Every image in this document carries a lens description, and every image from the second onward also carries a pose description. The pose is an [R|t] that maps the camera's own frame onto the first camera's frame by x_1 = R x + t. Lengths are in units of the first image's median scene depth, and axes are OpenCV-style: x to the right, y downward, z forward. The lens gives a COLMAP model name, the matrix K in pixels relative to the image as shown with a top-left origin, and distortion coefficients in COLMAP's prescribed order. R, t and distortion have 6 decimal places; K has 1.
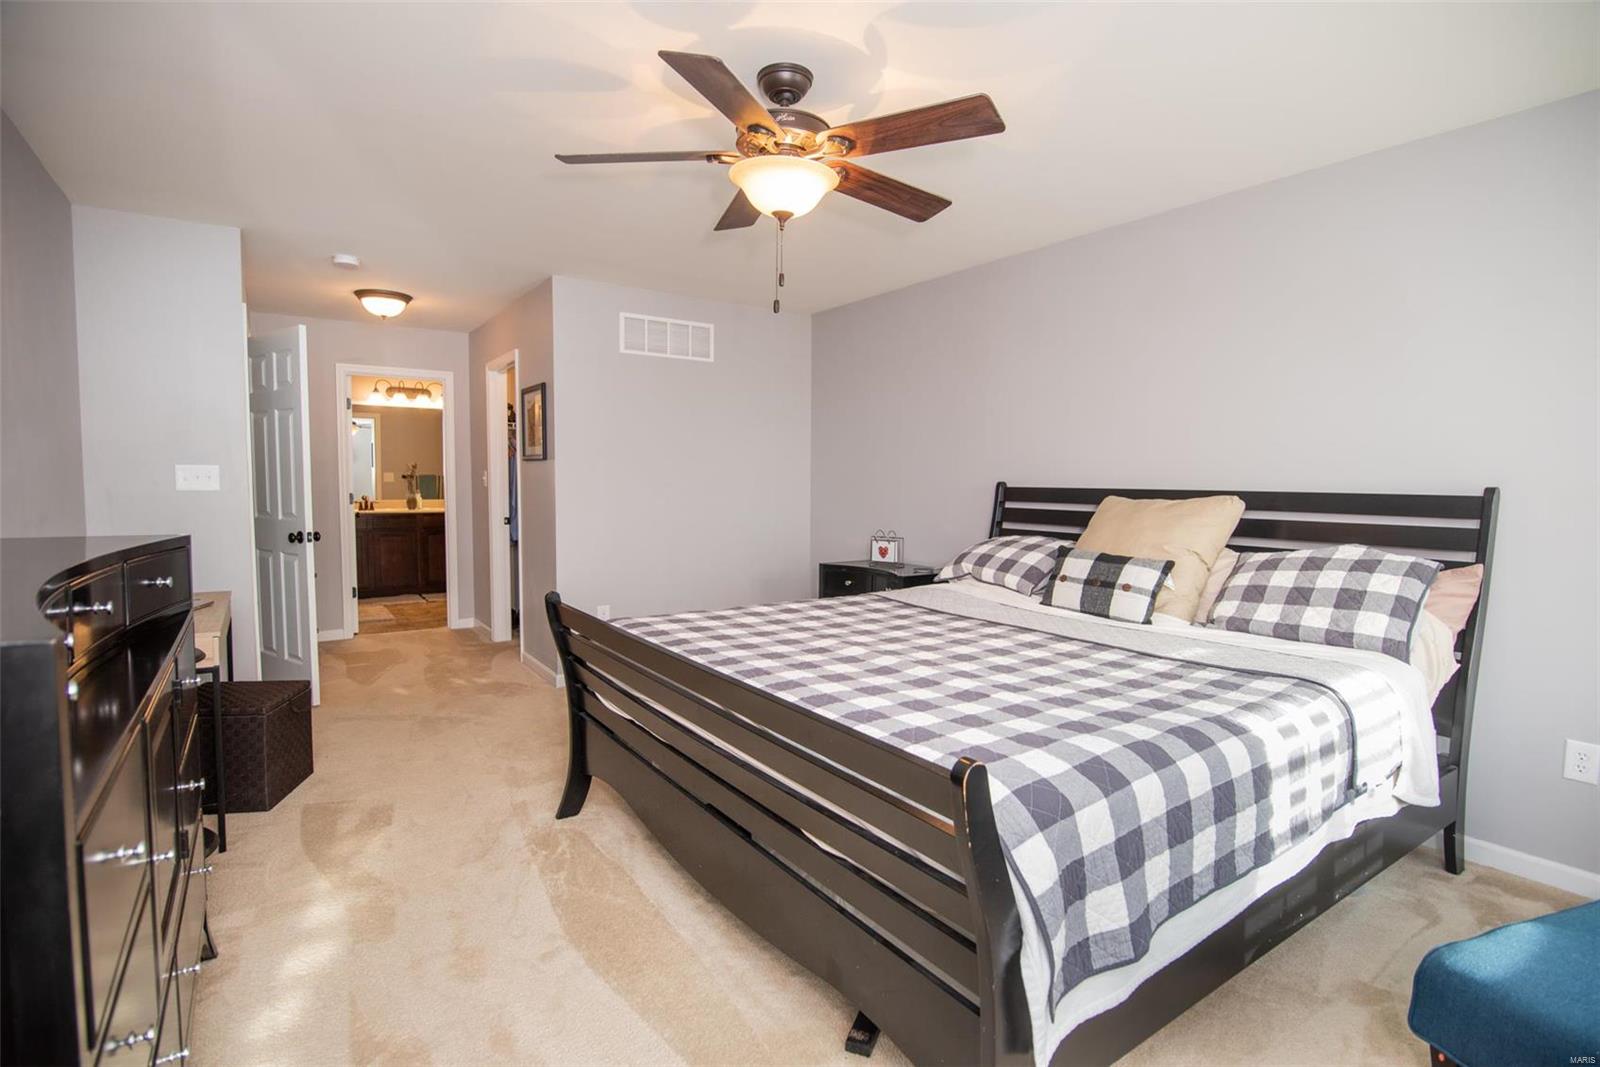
lens RADIAL K [[777.8, 0, 800.0], [0, 777.8, 533.5], [0, 0, 1]] dist [-0.001257, -0.000136]
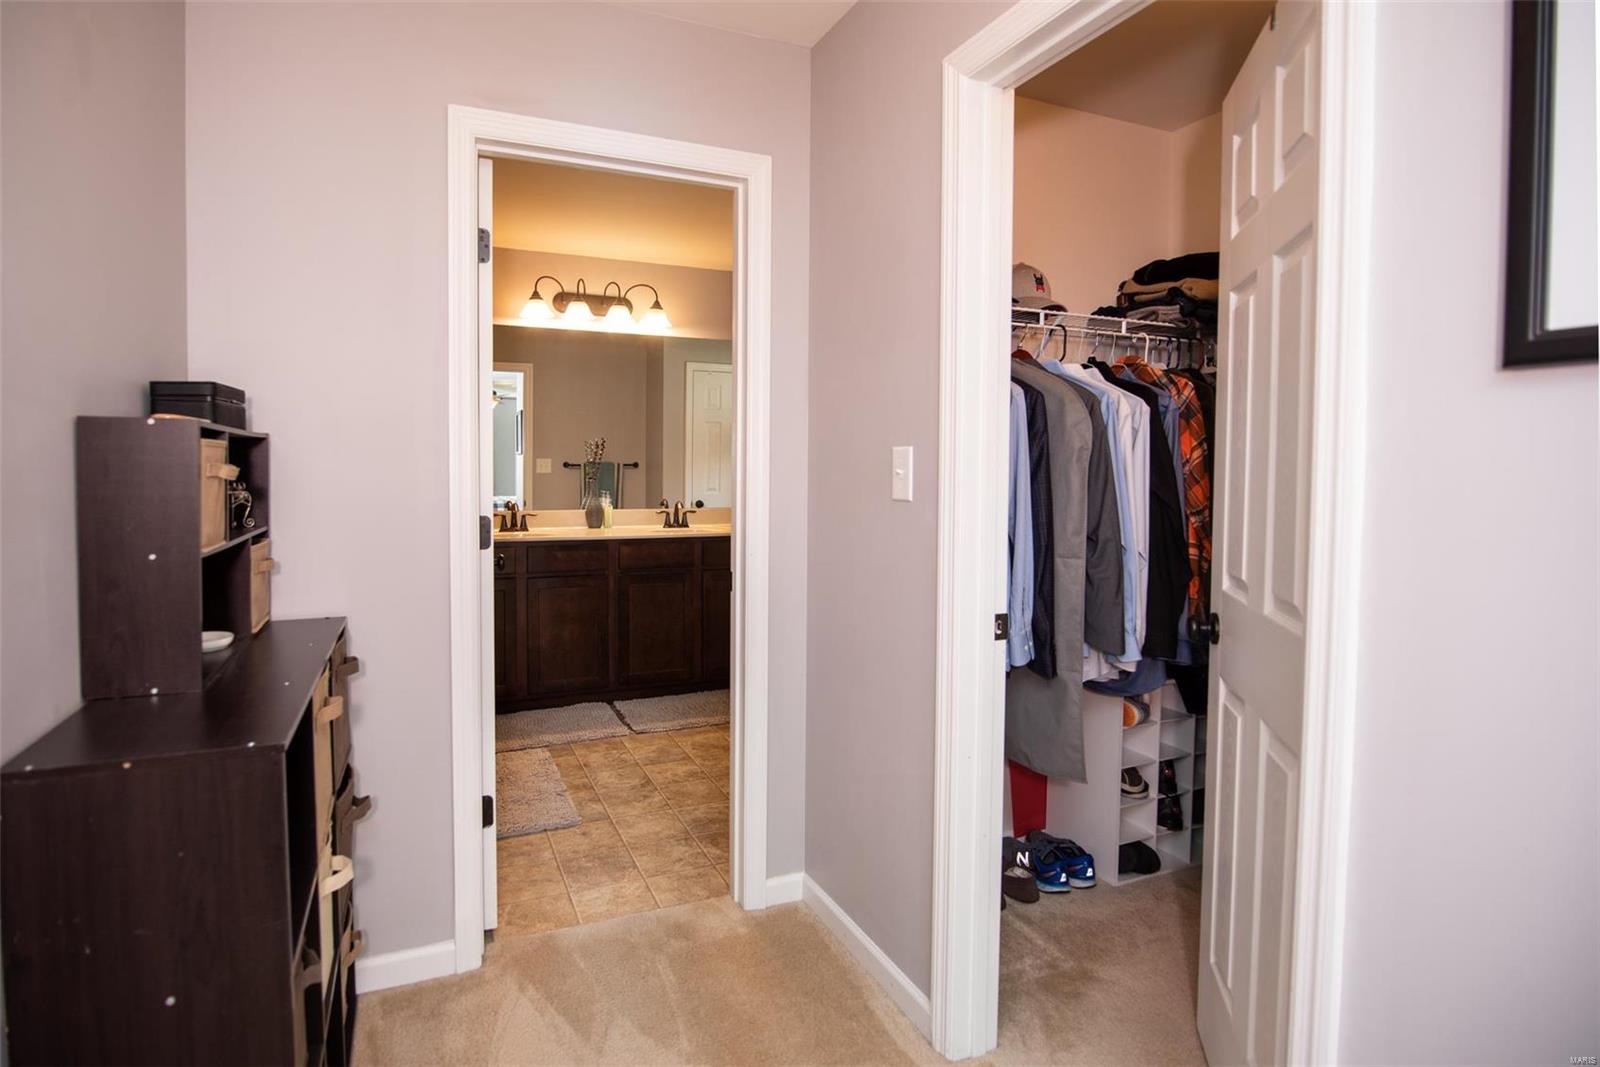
lens RADIAL K [[825.9, 0, 800.1], [0, 825.9, 497.6], [0, 0, 1]] dist [-0.000963, -0.000137]
pose [[0.986909, 0.003744, -0.161235, -0.282406], [-0.008690, 0.999513, -0.029983, -0.037355], [0.161044, 0.030991, 0.986460, 0.490575]]
